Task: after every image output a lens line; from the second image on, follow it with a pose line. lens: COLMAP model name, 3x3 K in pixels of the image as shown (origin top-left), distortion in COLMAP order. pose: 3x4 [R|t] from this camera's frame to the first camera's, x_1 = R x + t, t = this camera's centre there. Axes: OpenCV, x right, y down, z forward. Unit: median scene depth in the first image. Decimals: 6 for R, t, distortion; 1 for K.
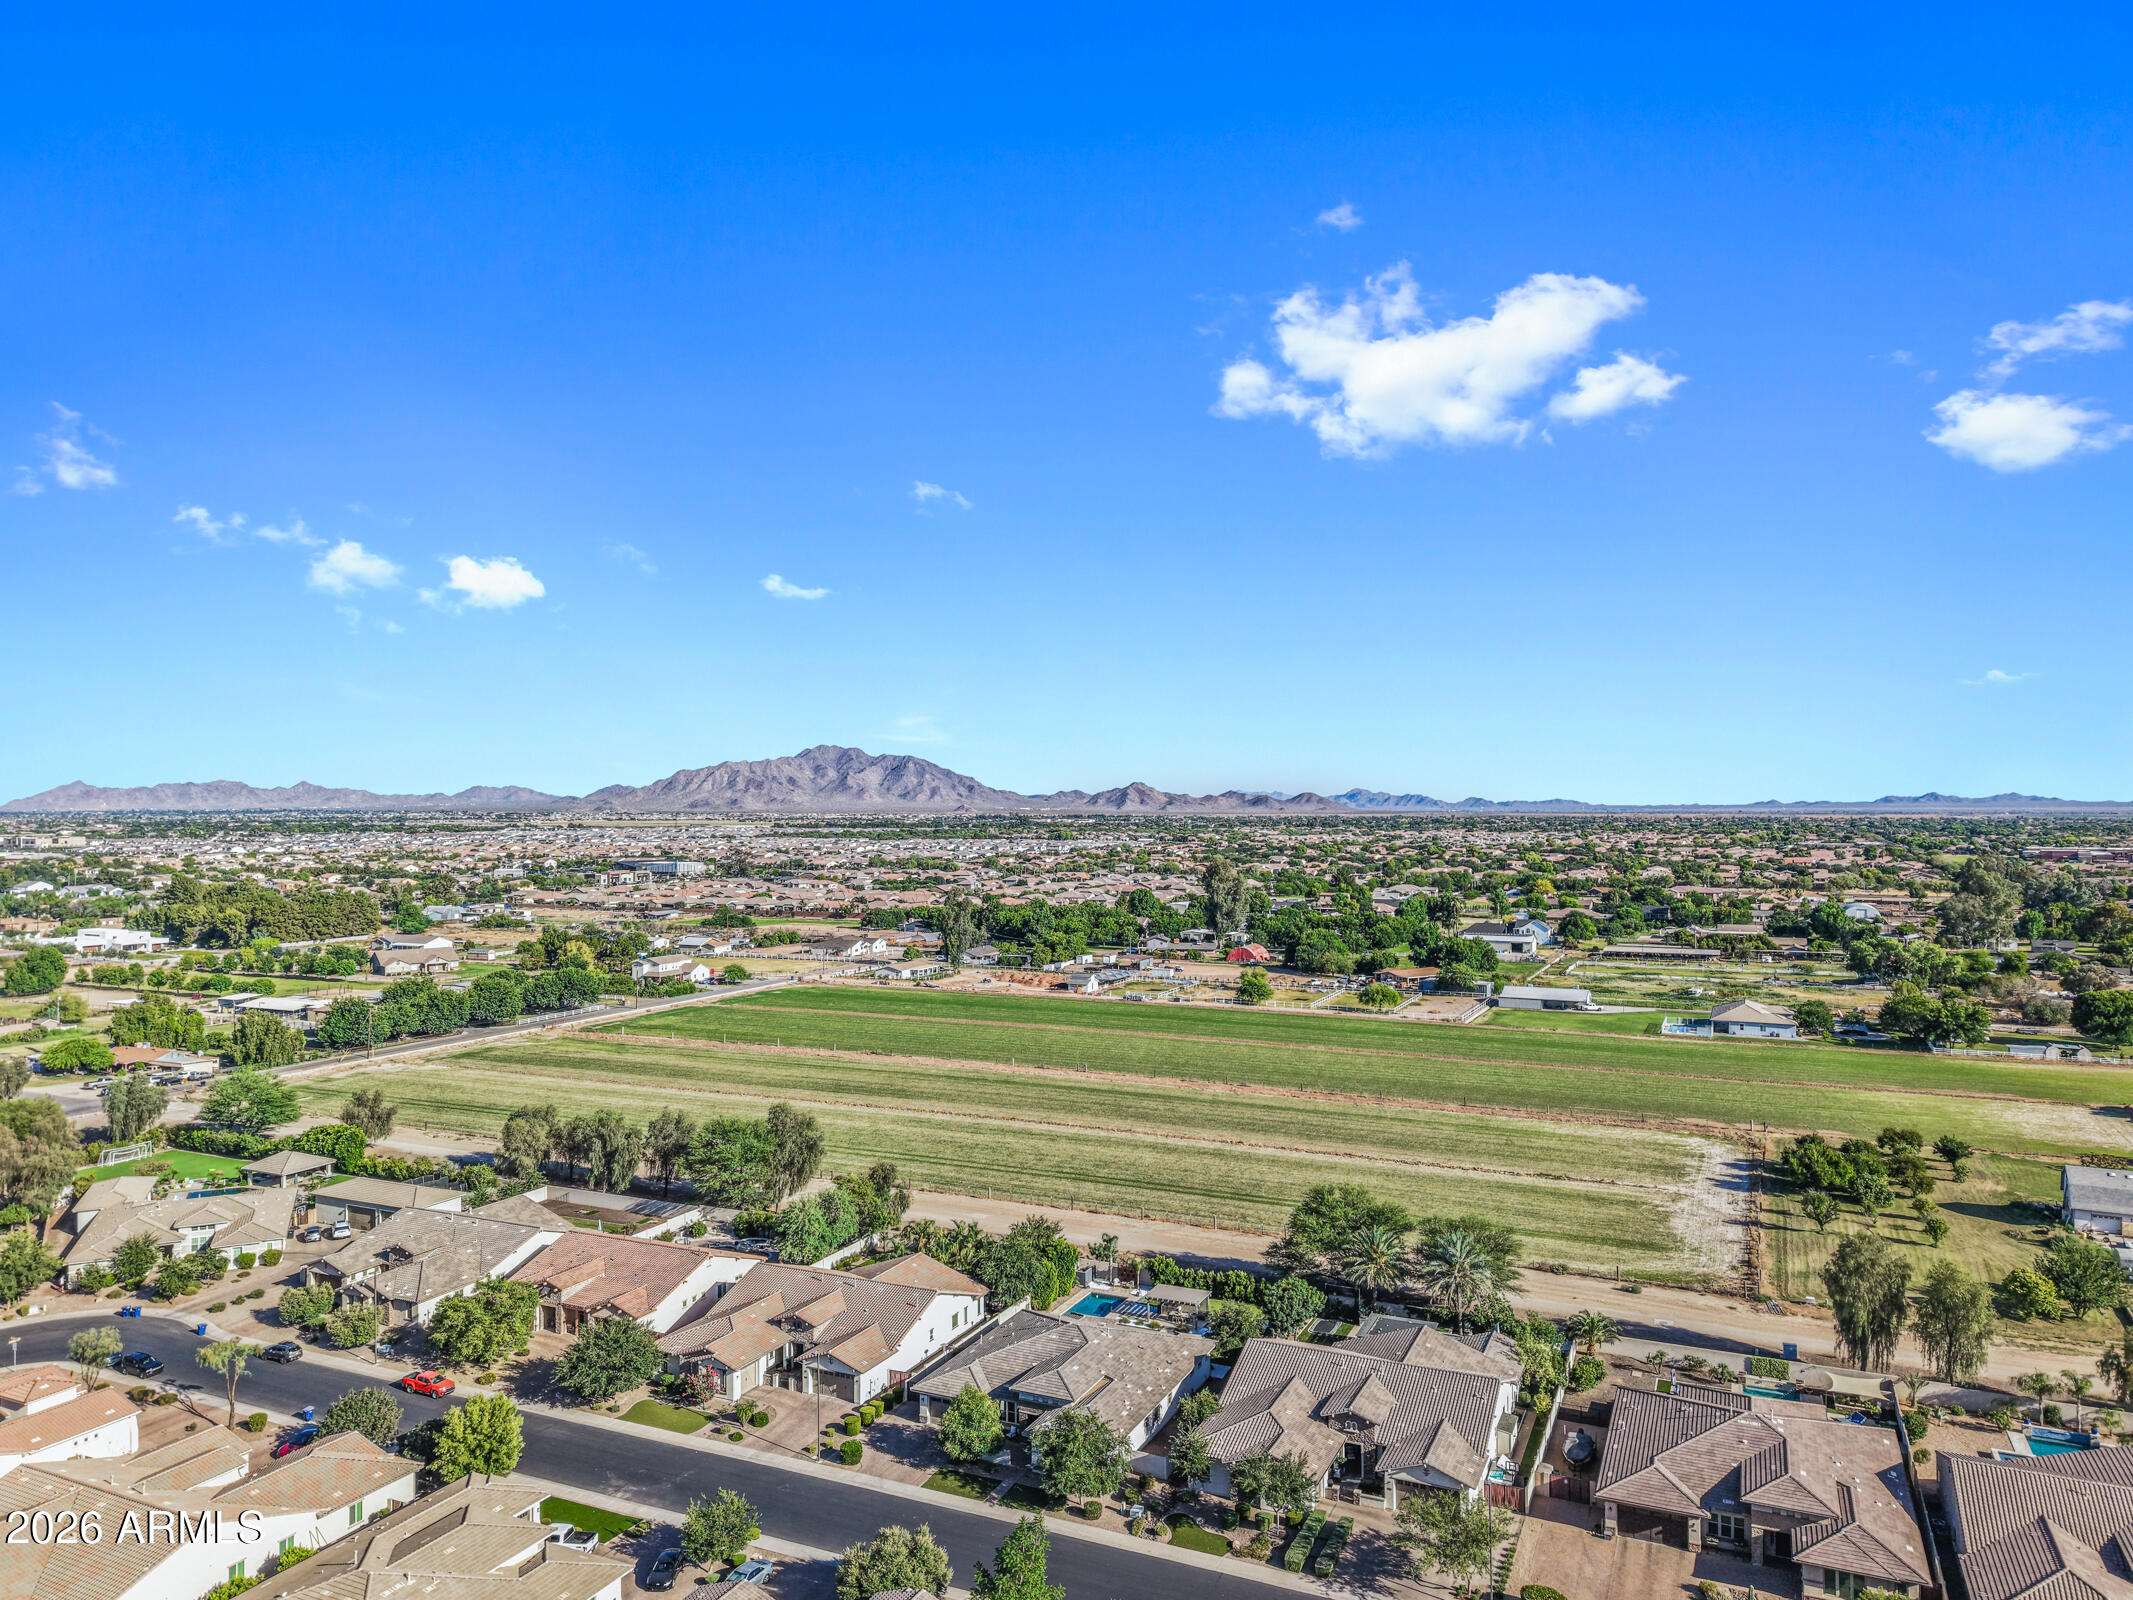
lens RADIAL K [[1441.9, 0, 1068.0], [0, 1441.9, 834.9], [0, 0, 1]] dist [0.108239, -0.169029]
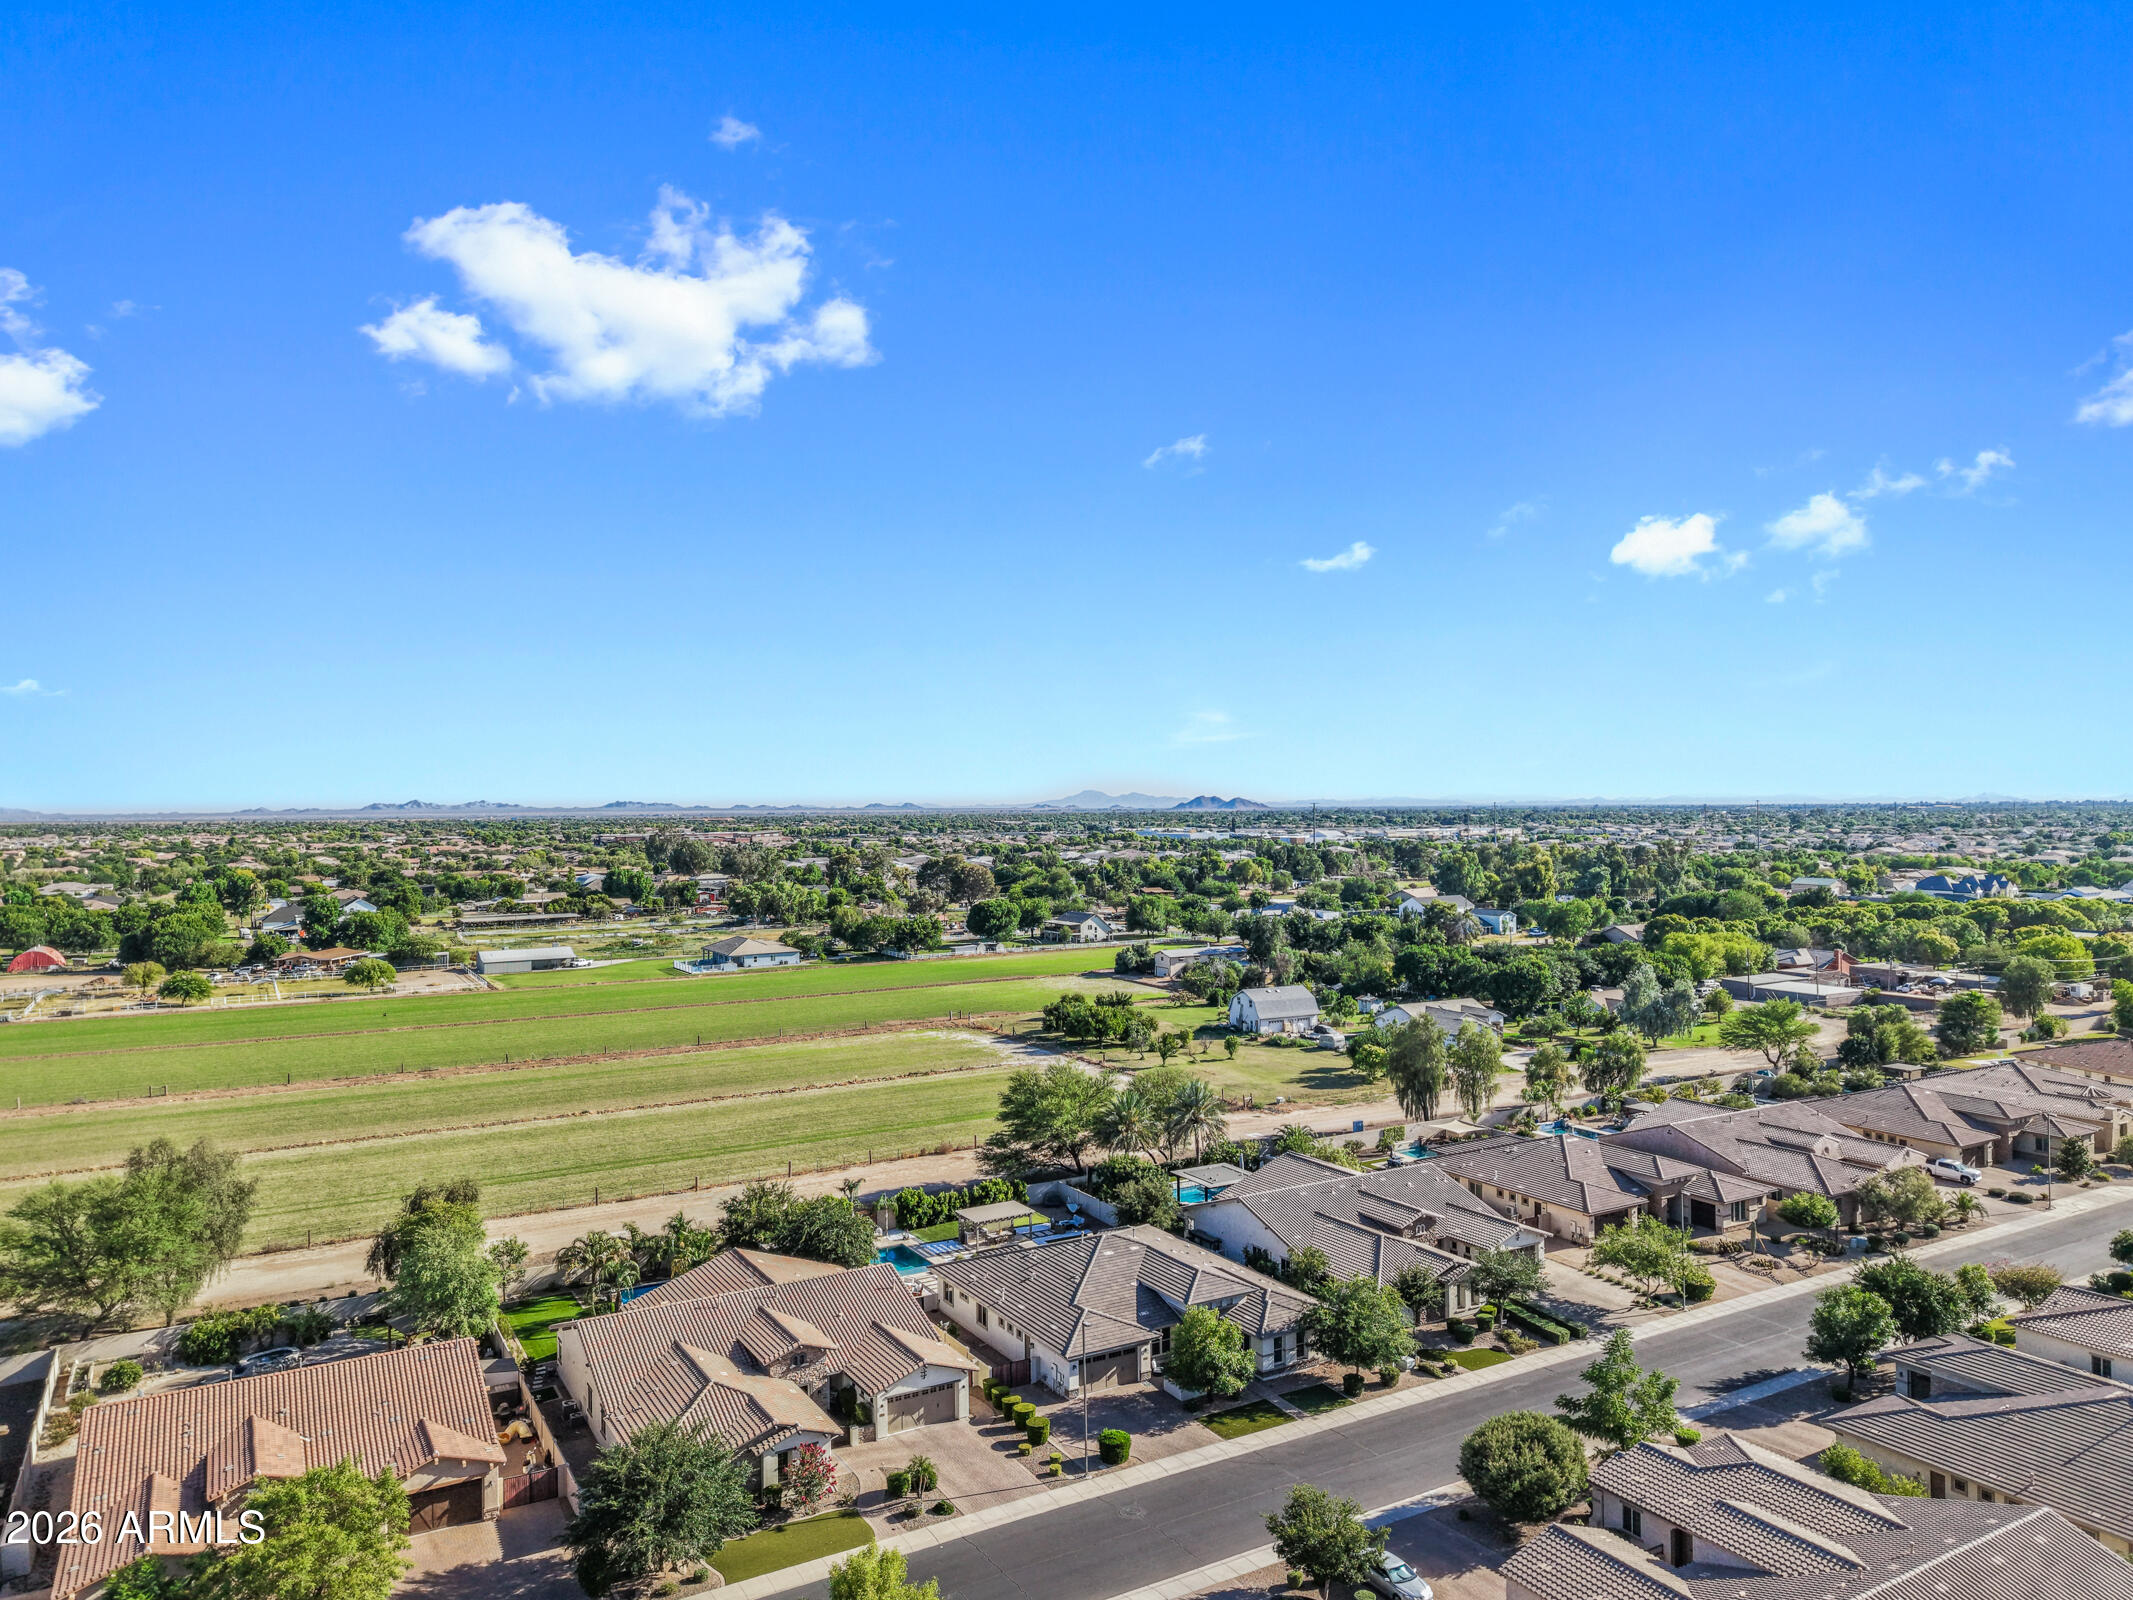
lens RADIAL K [[1452.0, 0, 1066.5], [0, 1452.0, 800.0], [0, 0, 1]] dist [0.093767, -0.172570]
pose [[0.567891, -0.003278, 0.823097, -0.670584], [0.029541, 0.999429, -0.016401, 0.098020], [-0.822574, 0.033629, 0.567663, 0.521720]]
